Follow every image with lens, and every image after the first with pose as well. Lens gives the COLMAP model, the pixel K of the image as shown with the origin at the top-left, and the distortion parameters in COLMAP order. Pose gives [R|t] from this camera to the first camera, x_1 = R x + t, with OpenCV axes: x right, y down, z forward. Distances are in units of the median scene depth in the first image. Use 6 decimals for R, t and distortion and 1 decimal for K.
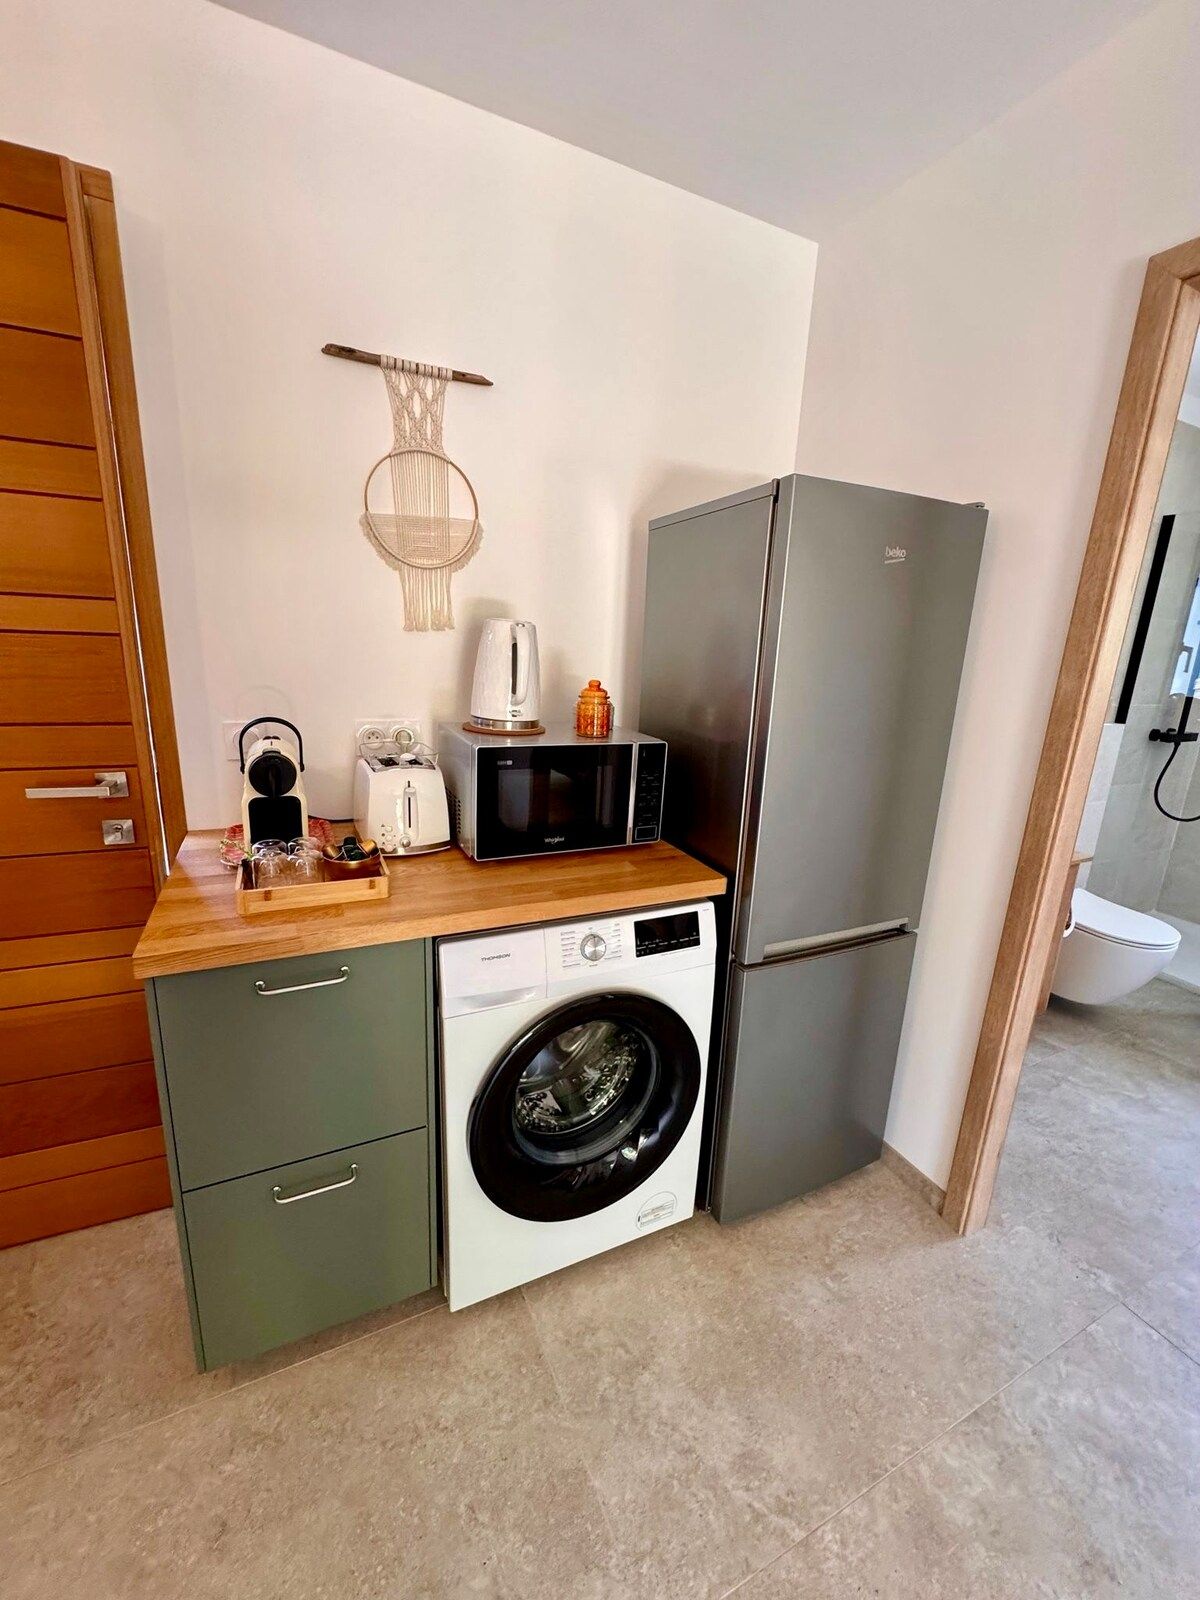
lens RADIAL K [[637.0, 0, 600.0], [0, 637.0, 800.0], [0, 0, 1]] dist [-0.001651, -0.000253]
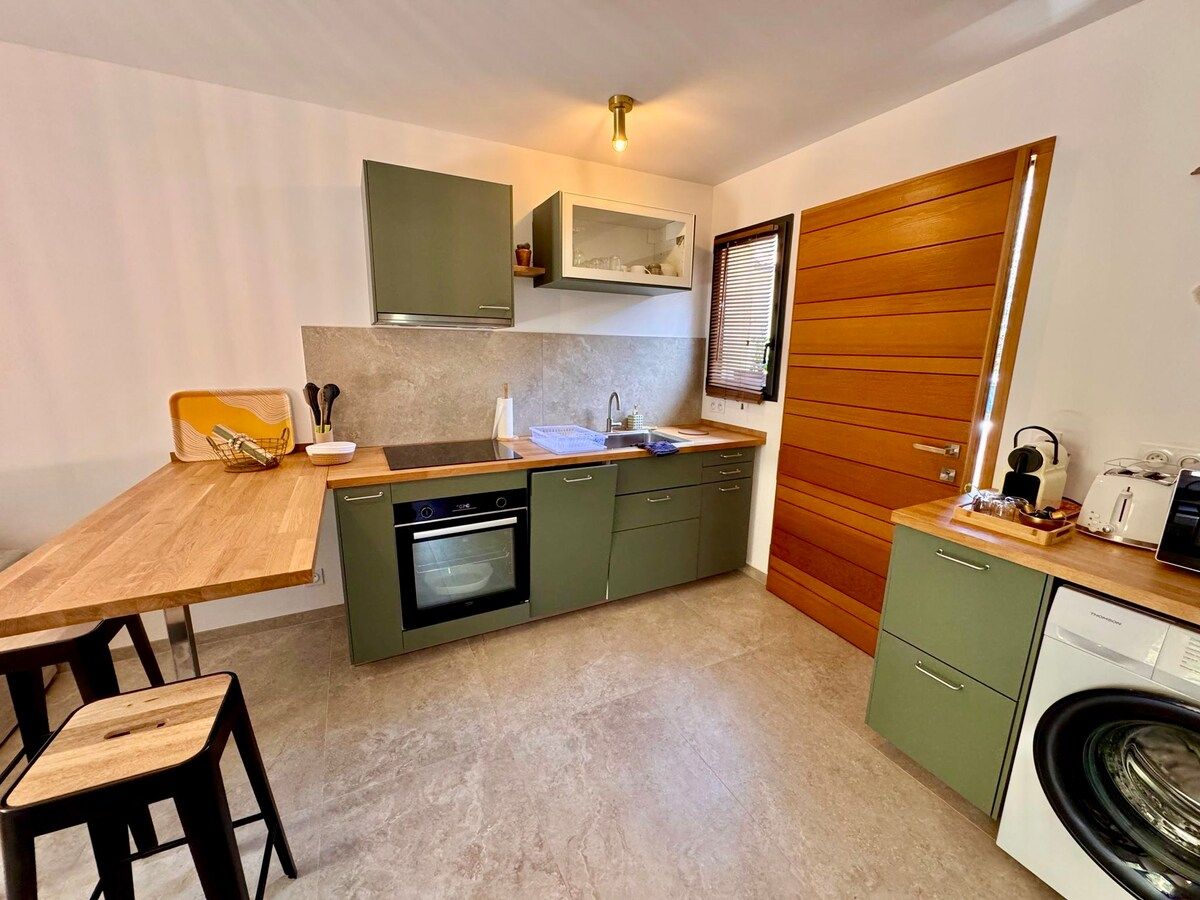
lens RADIAL K [[477.8, 0, 600.0], [0, 477.8, 450.0], [0, 0, 1]] dist [-0.001651, -0.000253]
pose [[0.025197, 0.165585, -0.985874, 0.676304], [-0.257519, 0.953979, 0.153646, 0.029988], [0.965945, 0.250010, 0.066679, -0.155024]]
